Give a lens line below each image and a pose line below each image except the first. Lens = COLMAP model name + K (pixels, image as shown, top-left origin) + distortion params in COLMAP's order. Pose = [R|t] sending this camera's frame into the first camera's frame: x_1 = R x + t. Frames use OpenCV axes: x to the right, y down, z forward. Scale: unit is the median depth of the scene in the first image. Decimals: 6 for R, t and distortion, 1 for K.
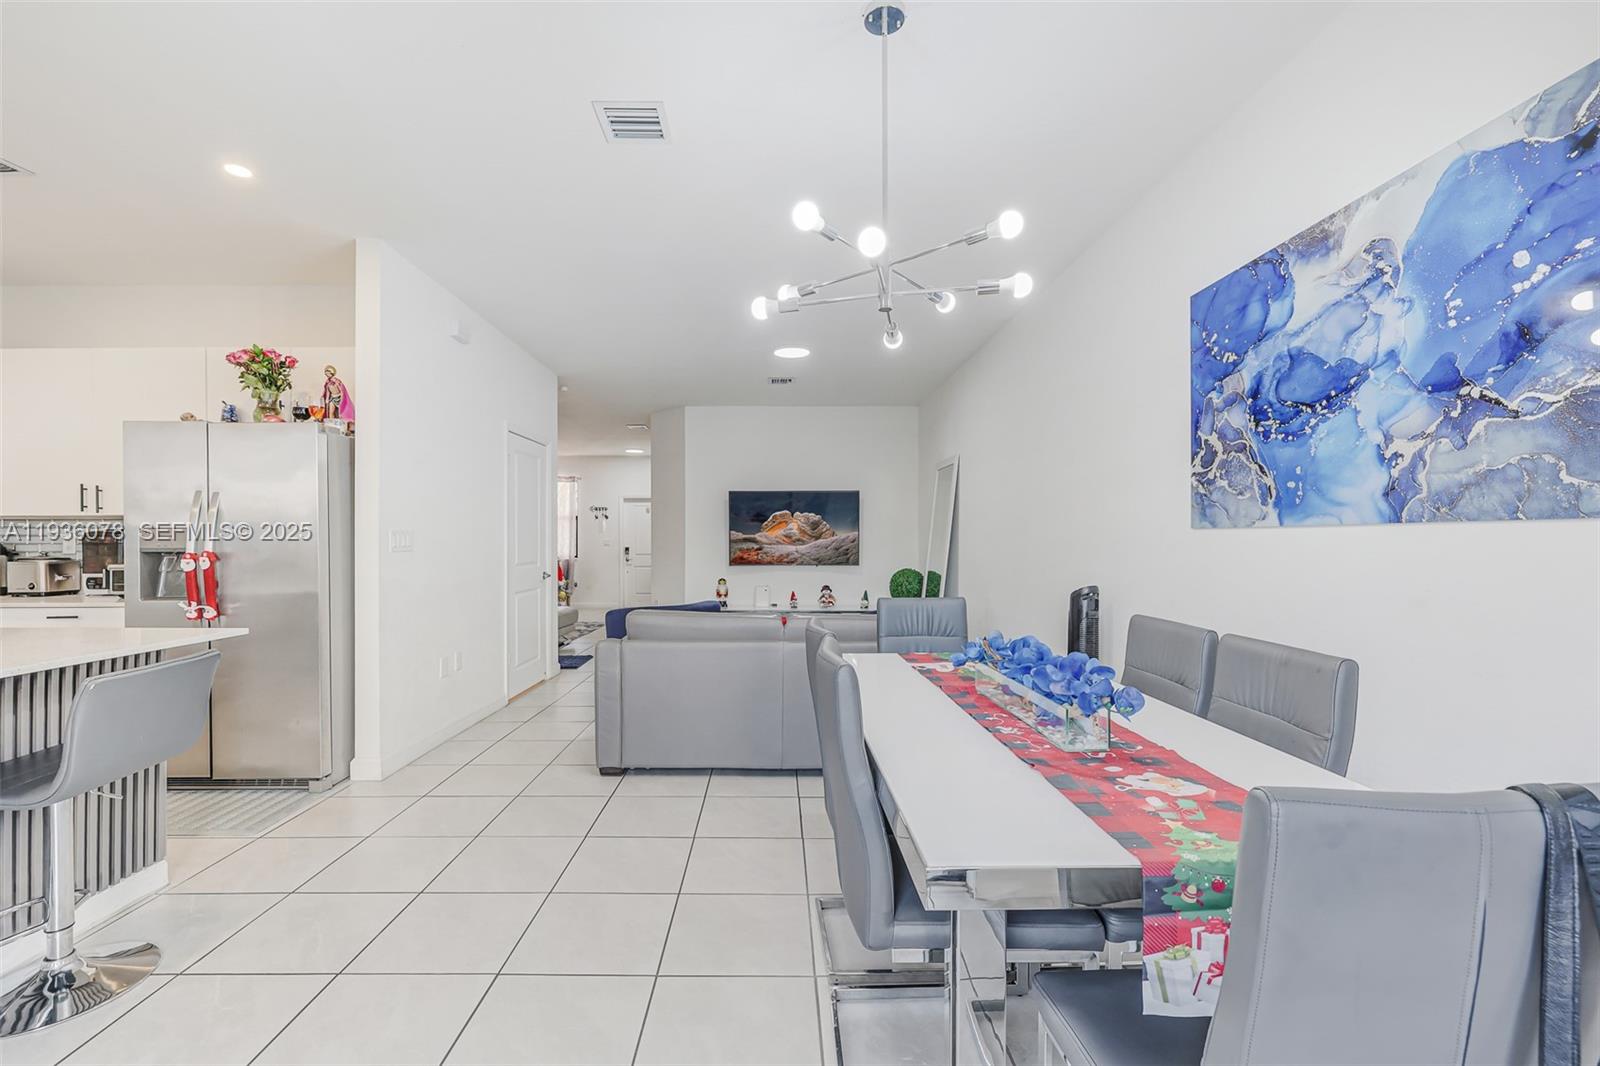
lens RADIAL K [[693.0, 0, 801.2], [0, 693.0, 543.5], [0, 0, 1]] dist [-0.001984, 0.000172]
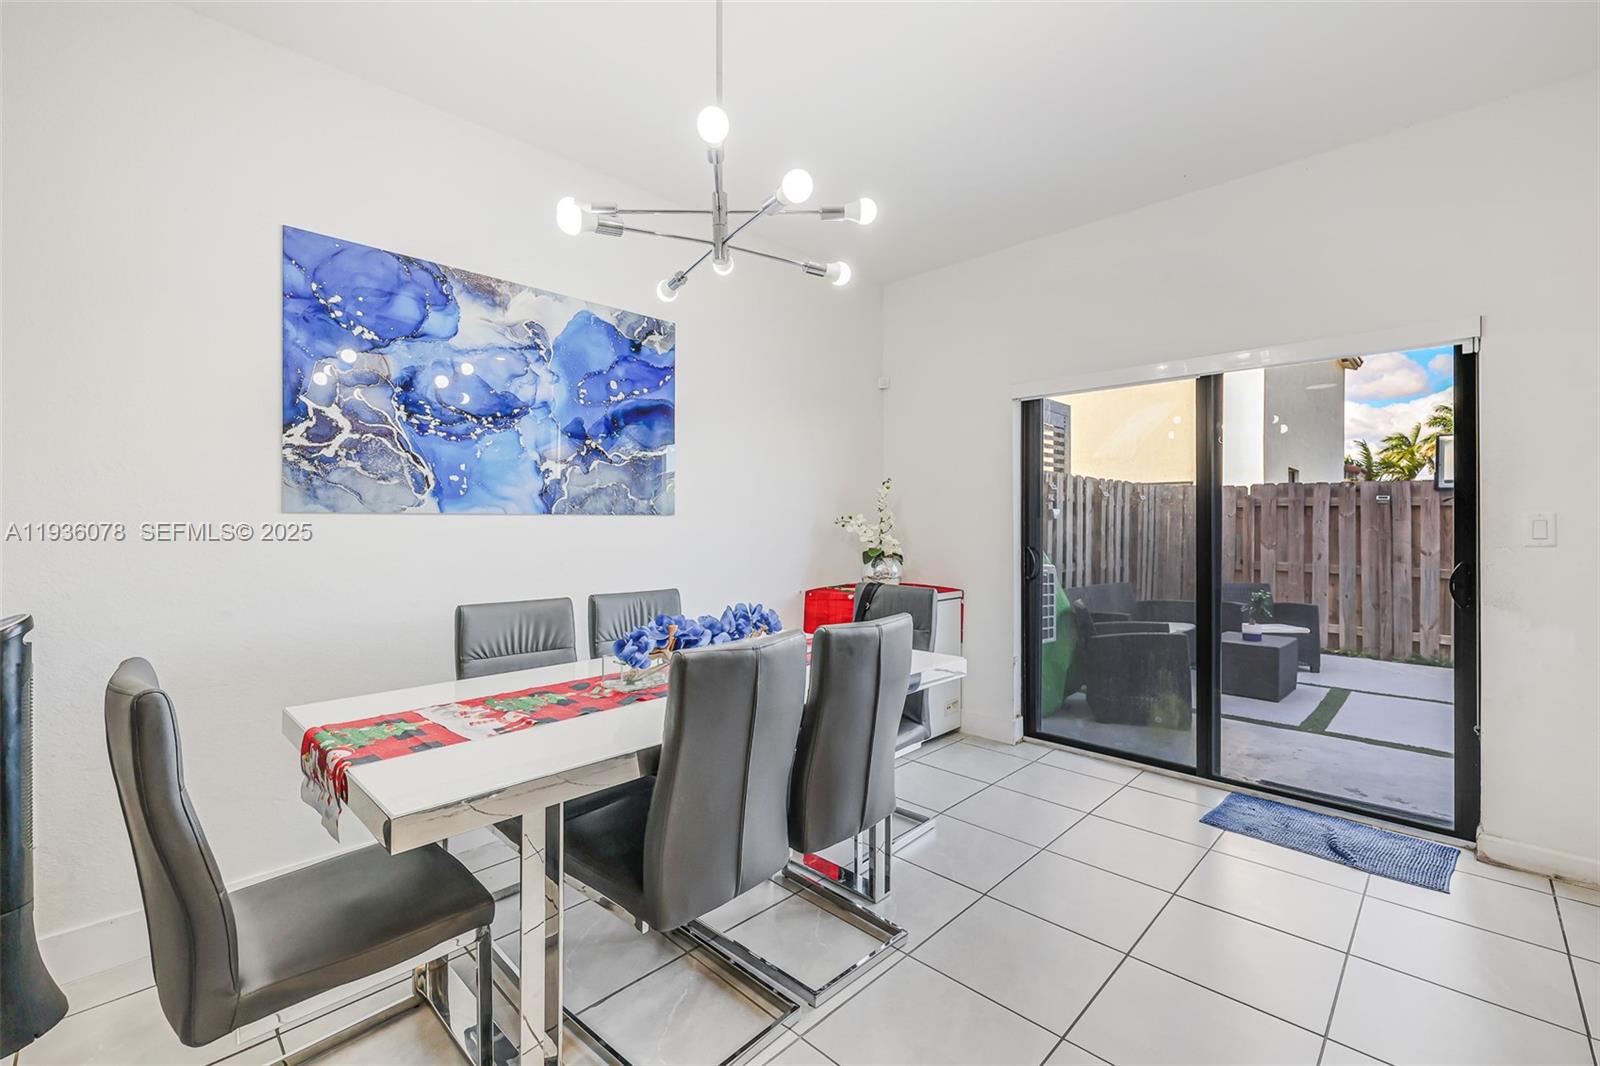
lens RADIAL K [[693.0, 0, 801.6], [0, 693.0, 525.0], [0, 0, 1]] dist [-0.001984, 0.000172]
pose [[-0.698190, -0.000326, 0.715912, -0.547447], [0.005734, 0.999965, 0.006048, -0.009692], [-0.715889, 0.008328, -0.698164, 1.415496]]
